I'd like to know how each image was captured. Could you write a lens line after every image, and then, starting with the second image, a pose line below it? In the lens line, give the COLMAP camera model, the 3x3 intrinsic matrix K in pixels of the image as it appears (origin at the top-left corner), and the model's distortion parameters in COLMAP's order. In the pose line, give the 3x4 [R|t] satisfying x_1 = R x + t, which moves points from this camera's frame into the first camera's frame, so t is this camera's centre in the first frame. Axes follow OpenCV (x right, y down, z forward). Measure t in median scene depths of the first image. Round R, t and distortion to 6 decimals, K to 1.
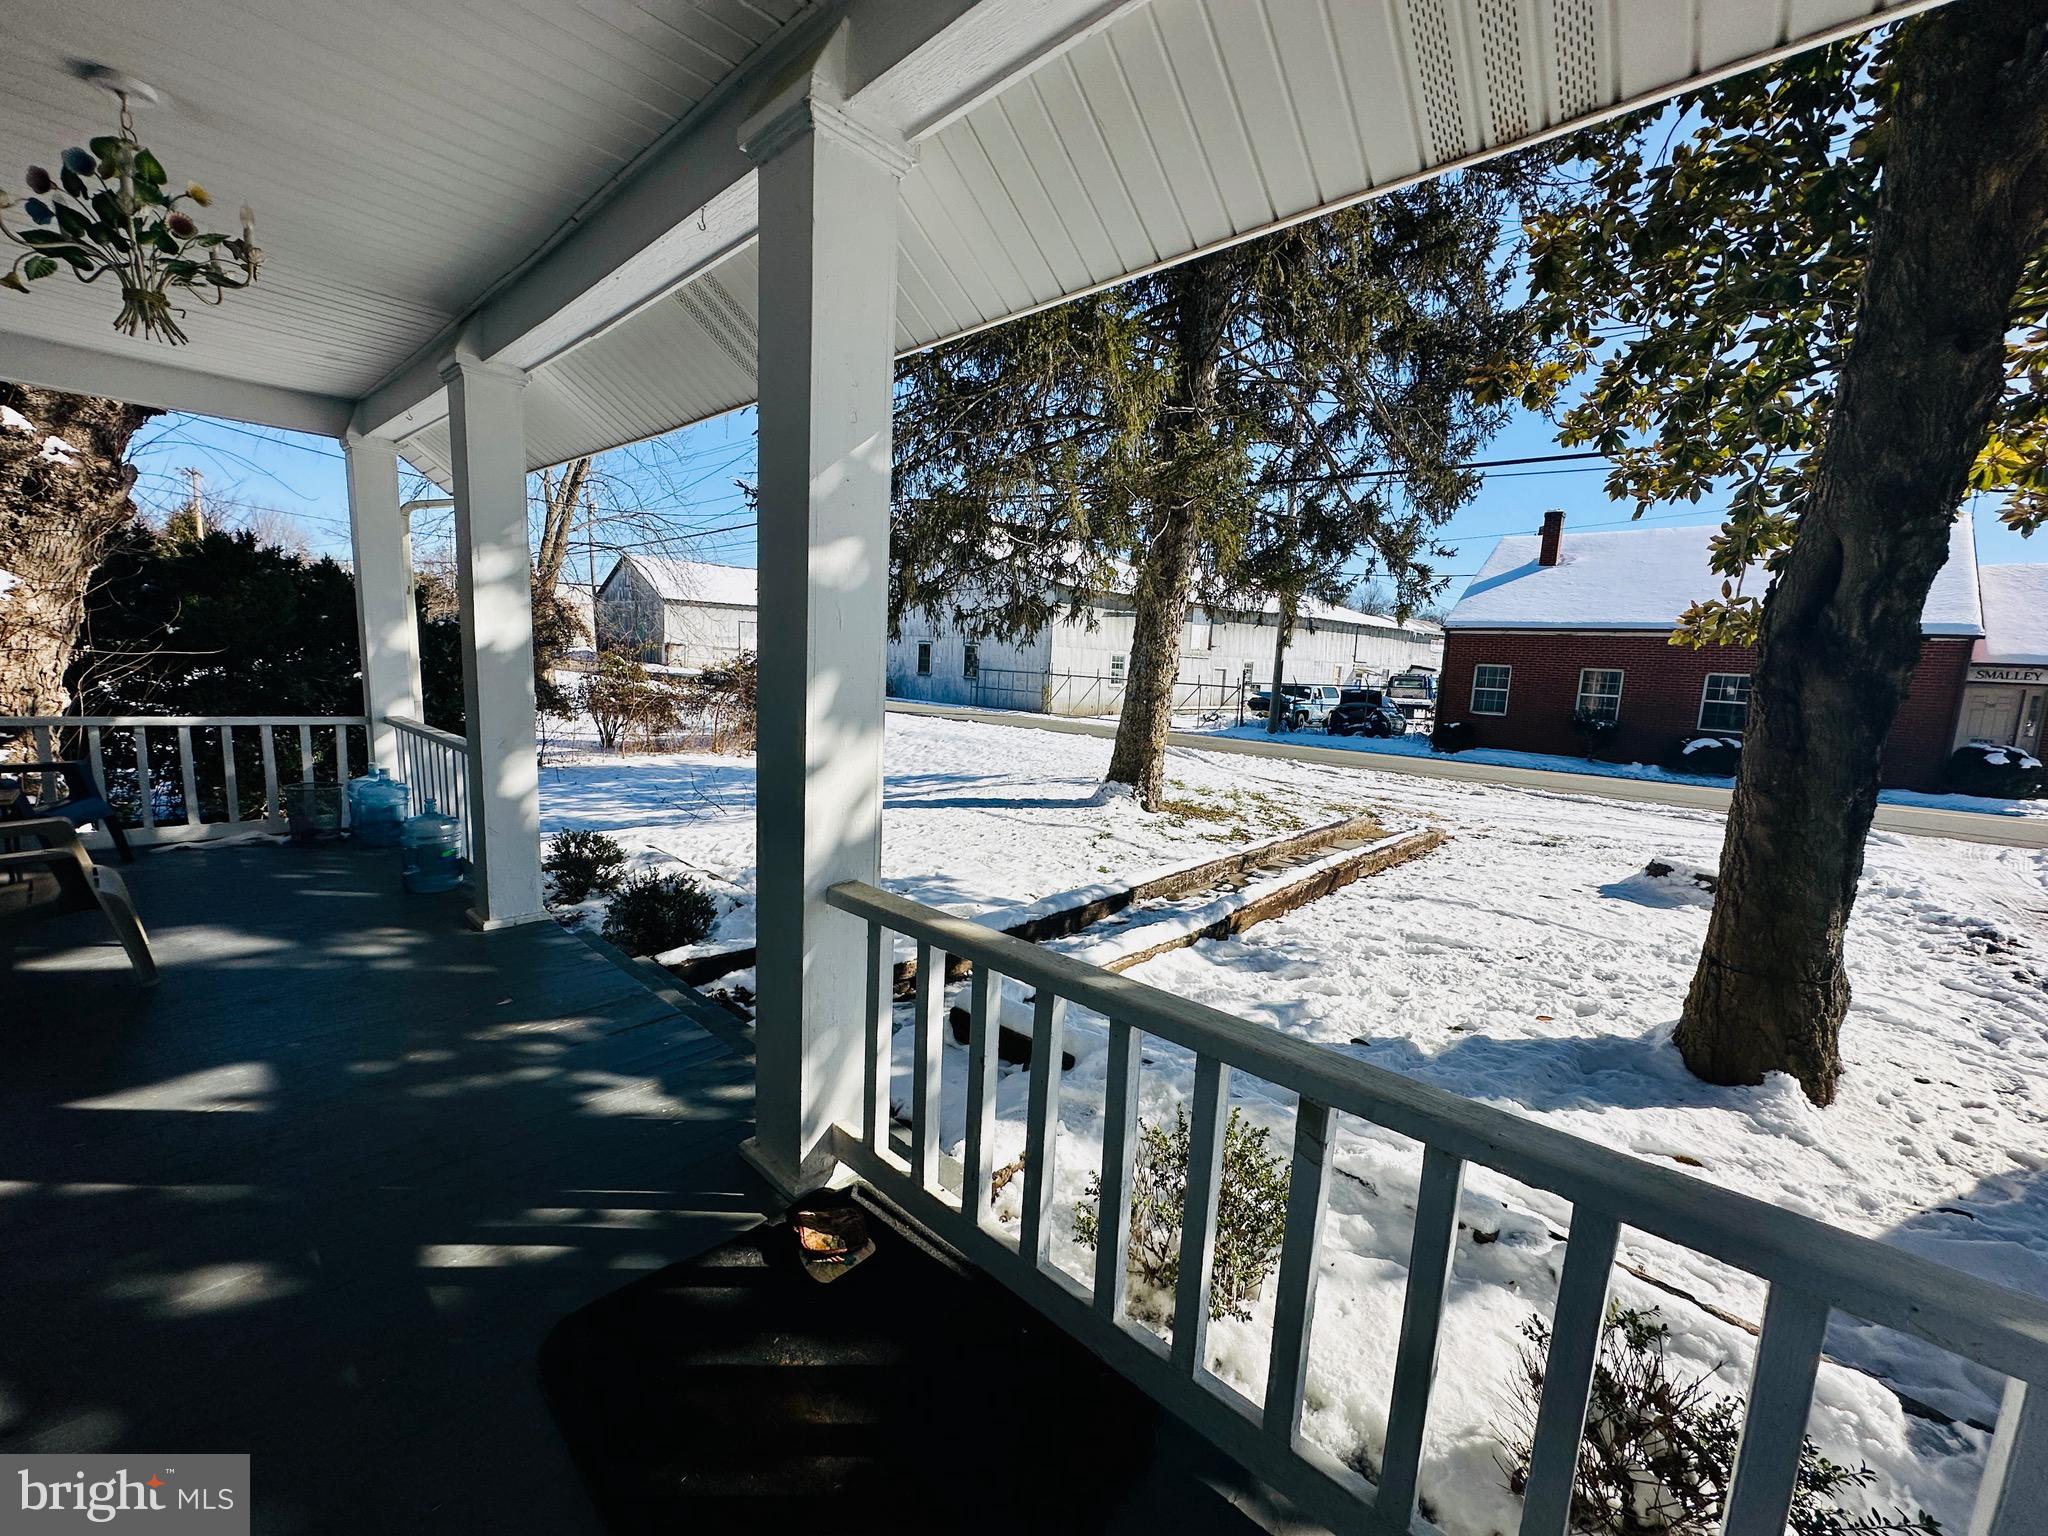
lens RADIAL K [[811.0, 0, 1024.6], [0, 811.0, 774.9], [0, 0, 1]] dist [-0.002654, -0.000128]
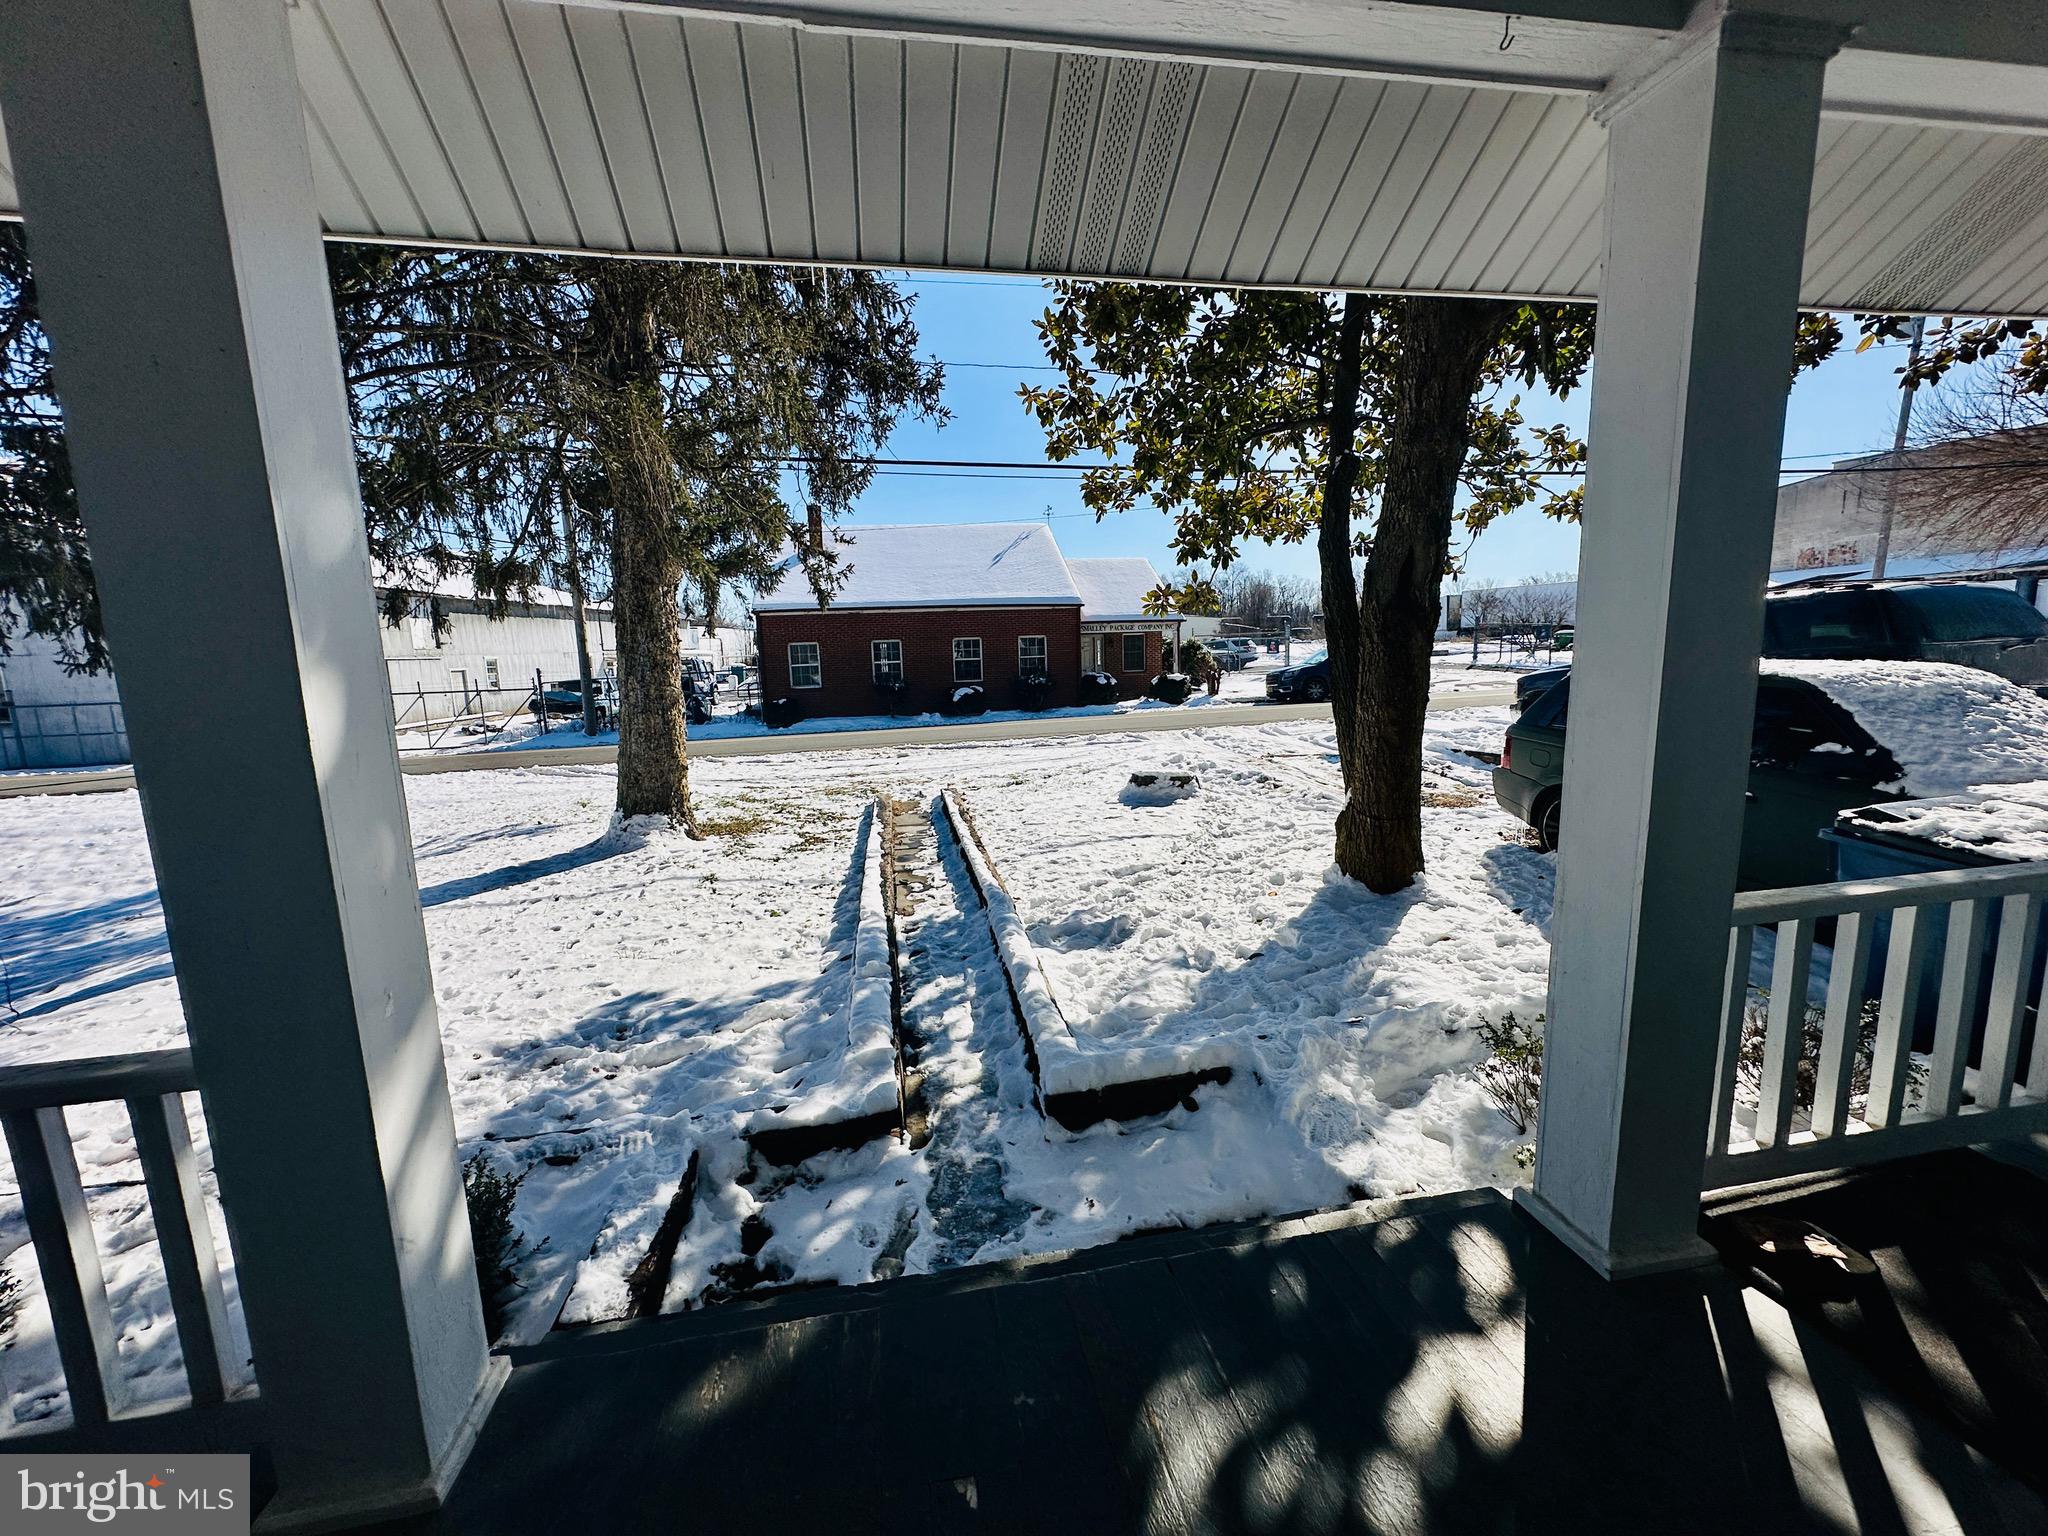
lens RADIAL K [[811.0, 0, 1018.1], [0, 811.0, 755.2], [0, 0, 1]] dist [-0.002654, -0.000128]
pose [[0.600951, -0.171762, 0.780613, -0.278590], [0.176490, 0.981046, 0.079994, -0.048000], [-0.779557, 0.089698, 0.619875, 0.213371]]
